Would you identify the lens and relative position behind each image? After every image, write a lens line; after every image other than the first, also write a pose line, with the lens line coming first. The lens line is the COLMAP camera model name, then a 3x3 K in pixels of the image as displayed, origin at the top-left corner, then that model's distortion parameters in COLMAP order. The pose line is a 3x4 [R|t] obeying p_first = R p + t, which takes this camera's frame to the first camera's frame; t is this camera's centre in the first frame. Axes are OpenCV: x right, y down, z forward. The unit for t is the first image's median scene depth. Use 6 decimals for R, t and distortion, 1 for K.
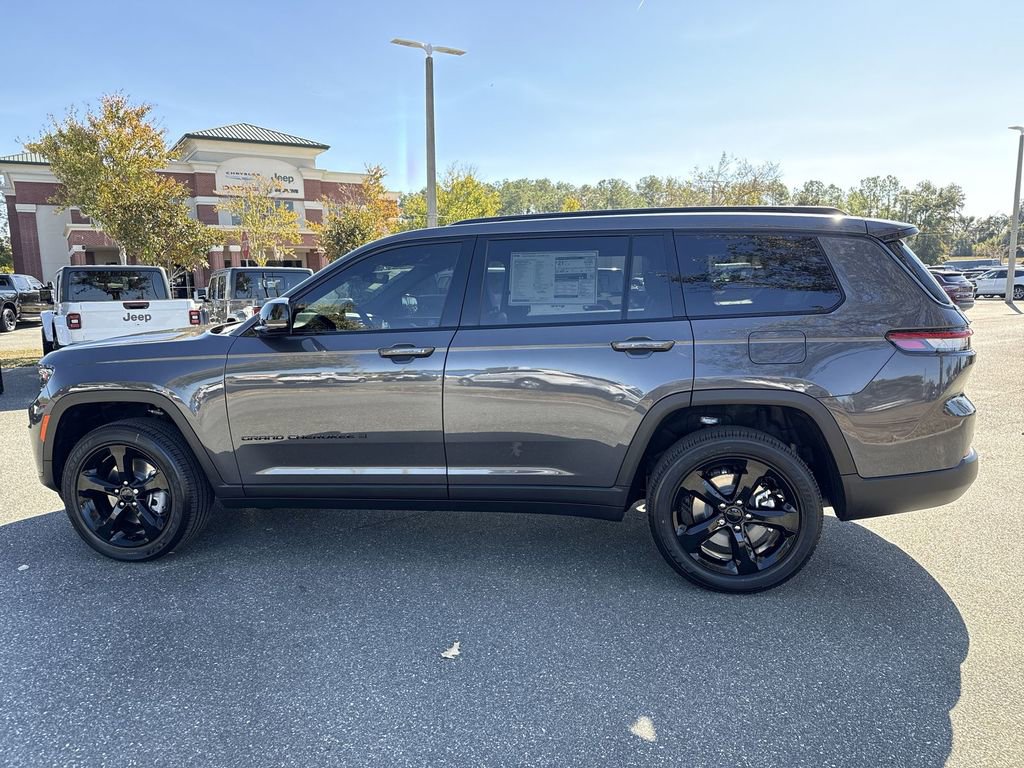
lens RADIAL K [[746.9, 0, 492.1], [0, 746.9, 384.6], [0, 0, 1]] dist [-0.003783, -0.005700]
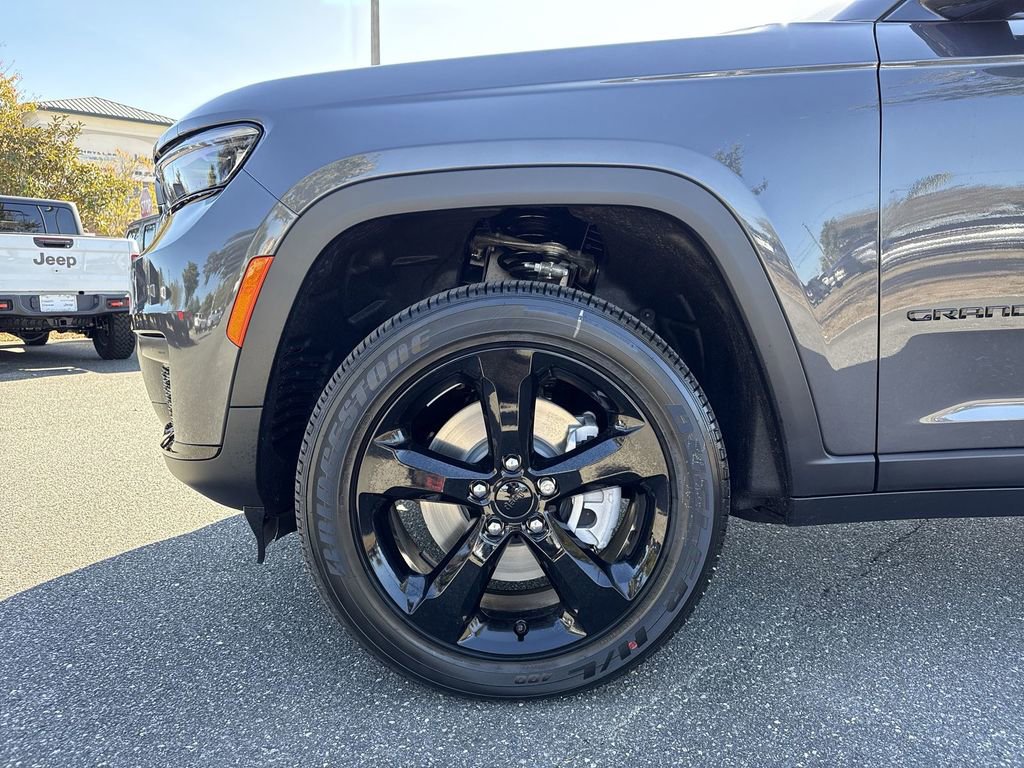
lens RADIAL K [[746.9, 0, 492.1], [0, 746.9, 384.6], [0, 0, 1]] dist [-0.003783, -0.005700]
pose [[0.981434, -0.009490, 0.191566, -0.217005], [0.012581, 0.999809, -0.014925, 0.039085], [-0.191388, 0.017058, 0.981366, 0.259084]]
